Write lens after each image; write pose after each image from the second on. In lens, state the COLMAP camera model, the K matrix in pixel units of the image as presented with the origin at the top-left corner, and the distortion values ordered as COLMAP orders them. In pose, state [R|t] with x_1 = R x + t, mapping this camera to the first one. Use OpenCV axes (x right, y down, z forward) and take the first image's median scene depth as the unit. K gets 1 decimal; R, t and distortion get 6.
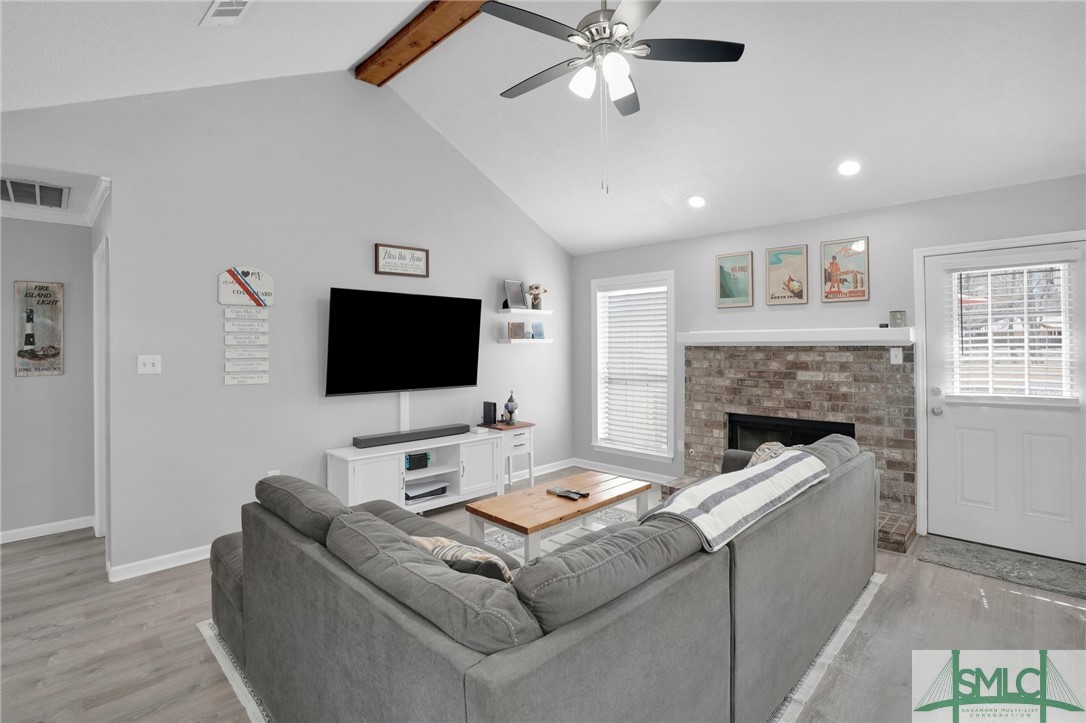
lens RADIAL K [[525.4, 0, 549.2], [0, 525.4, 341.2], [0, 0, 1]] dist [-0.027140, 0.020964]
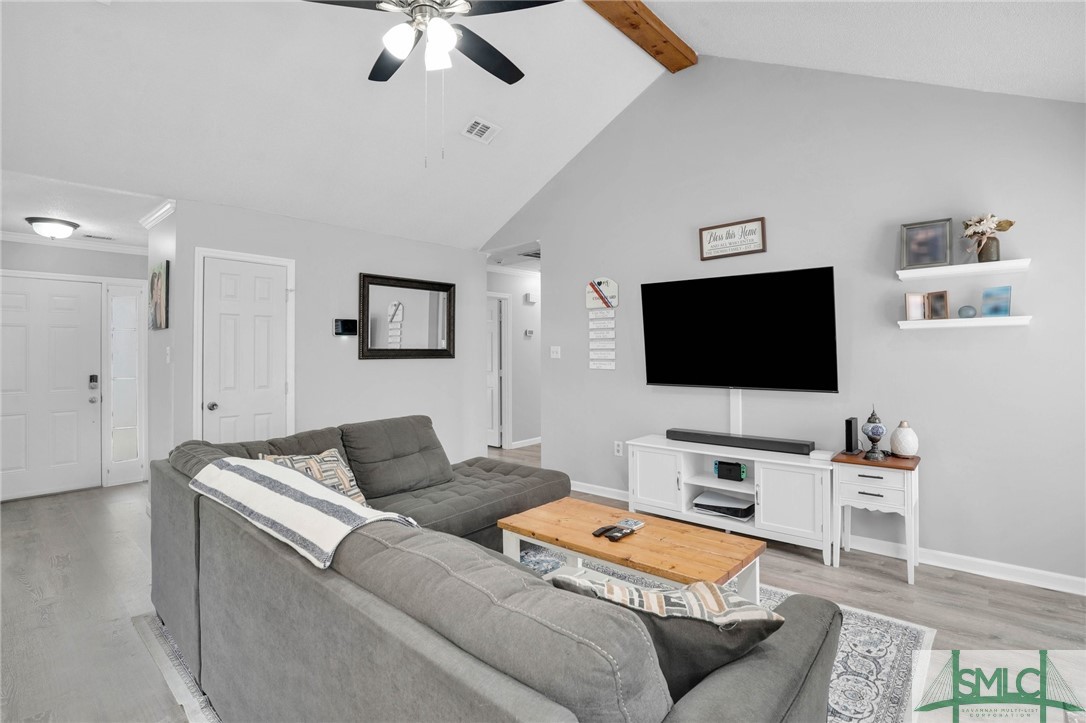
lens RADIAL K [[525.4, 0, 549.2], [0, 525.4, 341.2], [0, 0, 1]] dist [-0.027140, 0.020964]
pose [[0.062724, -0.015231, -0.997915, 0.590902], [0.014975, 0.999785, -0.014318, 0.025438], [0.997919, -0.014046, 0.062939, 0.660595]]
